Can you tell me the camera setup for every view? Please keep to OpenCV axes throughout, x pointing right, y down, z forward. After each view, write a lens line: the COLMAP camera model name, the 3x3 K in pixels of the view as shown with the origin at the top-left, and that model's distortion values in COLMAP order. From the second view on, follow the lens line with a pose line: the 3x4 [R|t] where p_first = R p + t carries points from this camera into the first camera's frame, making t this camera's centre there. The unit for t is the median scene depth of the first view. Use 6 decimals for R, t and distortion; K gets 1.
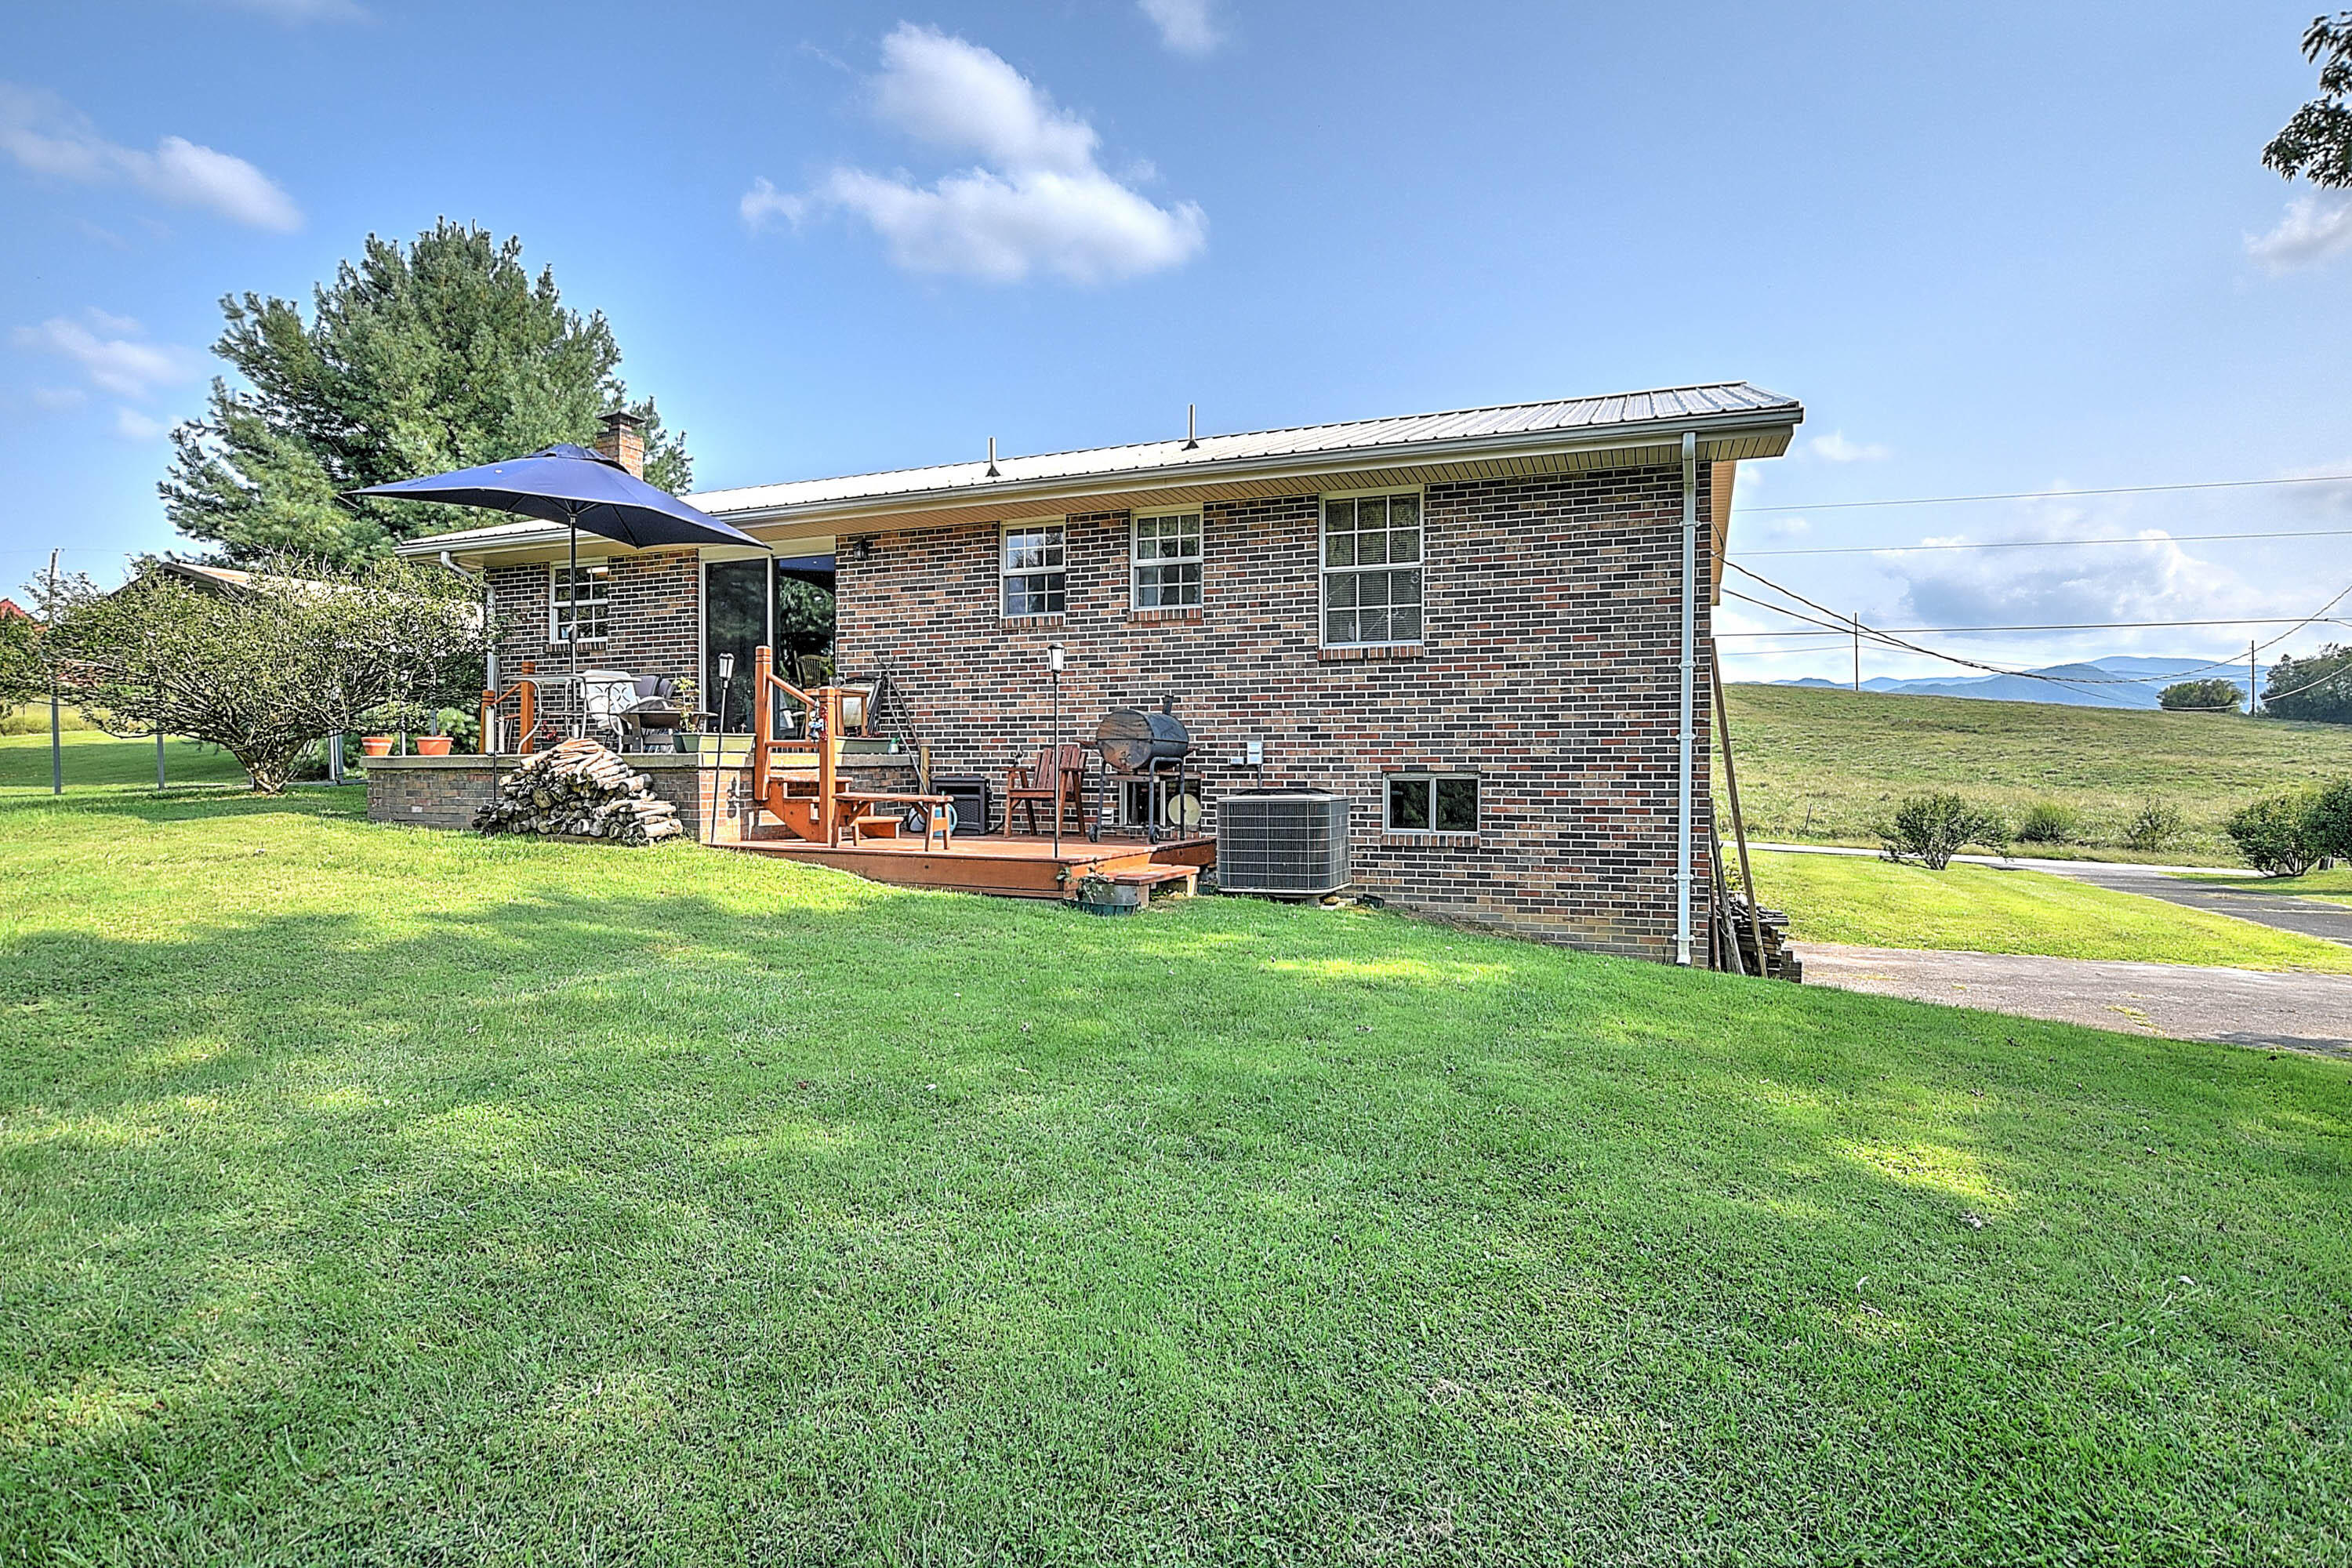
lens RADIAL K [[1235.9, 0, 1178.9], [0, 1235.9, 792.4], [0, 0, 1]] dist [-0.030110, 0.008314]
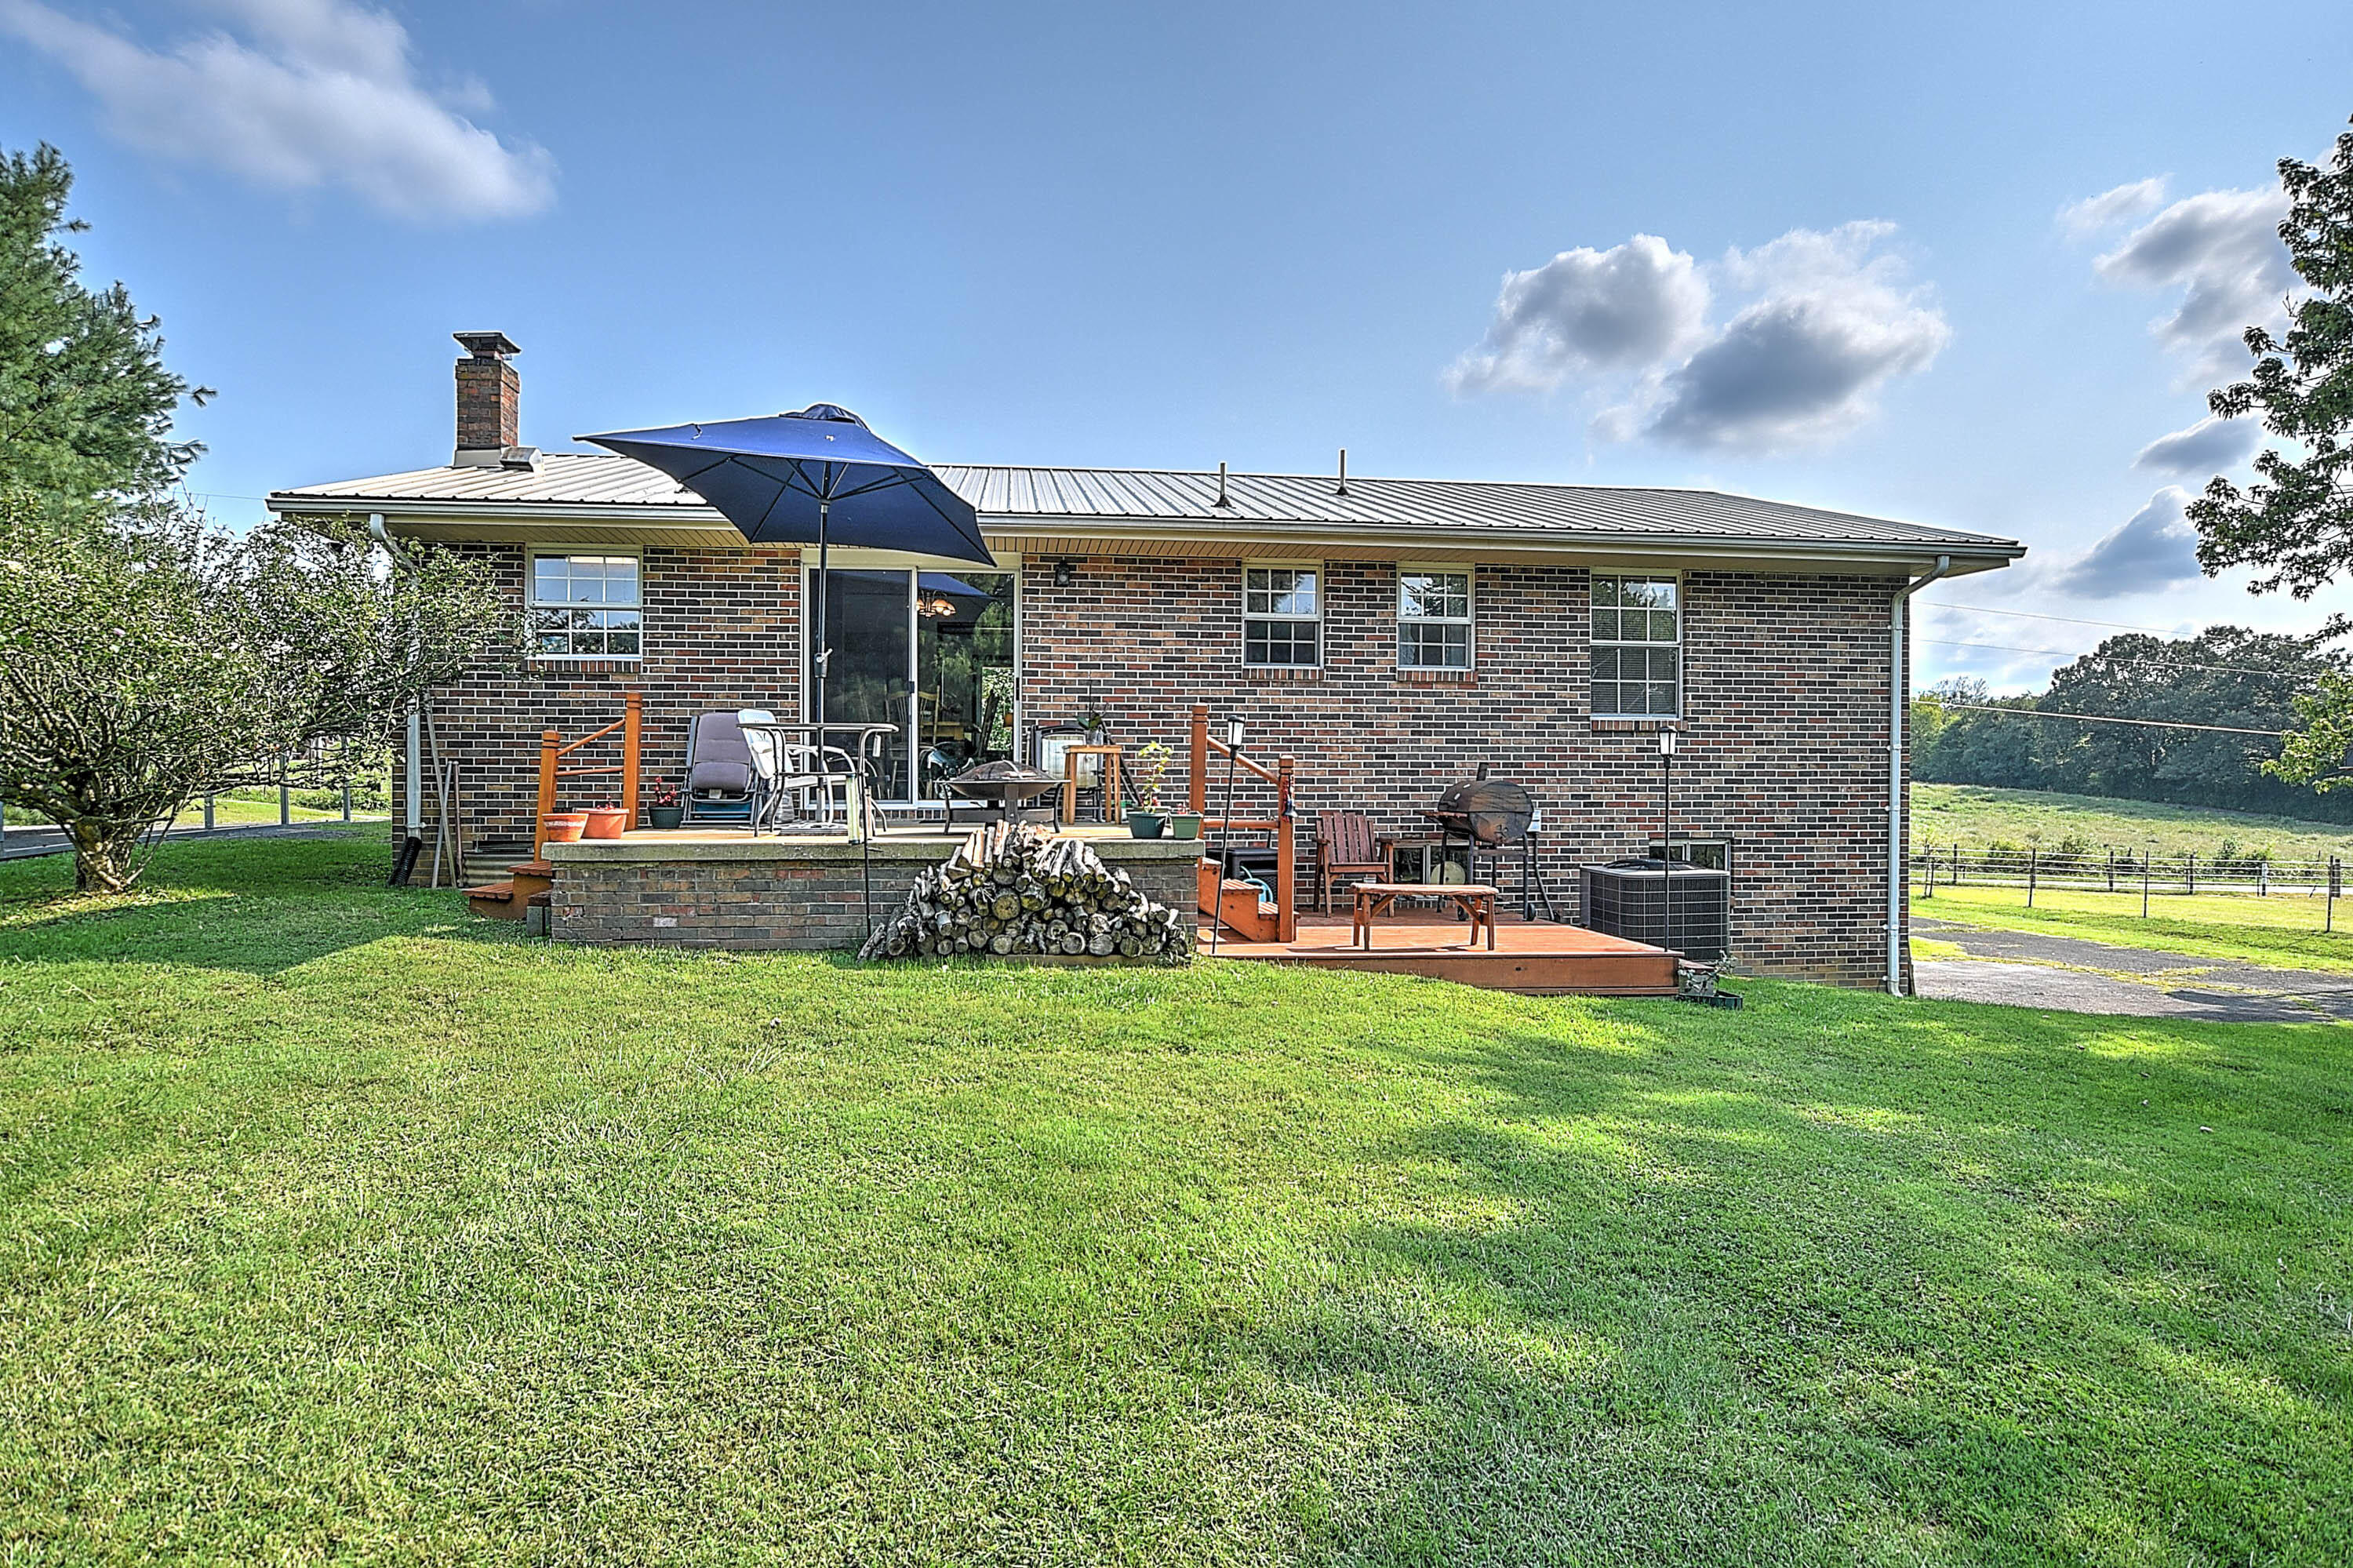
lens RADIAL K [[1236.5, 0, 1174.1], [0, 1236.5, 790.7], [0, 0, 1]] dist [-0.030110, 0.008314]
pose [[0.876629, -0.000009, 0.481167, -0.677189], [0.004979, 0.999947, -0.009052, -0.048799], [-0.481141, 0.010331, 0.876582, 0.268464]]
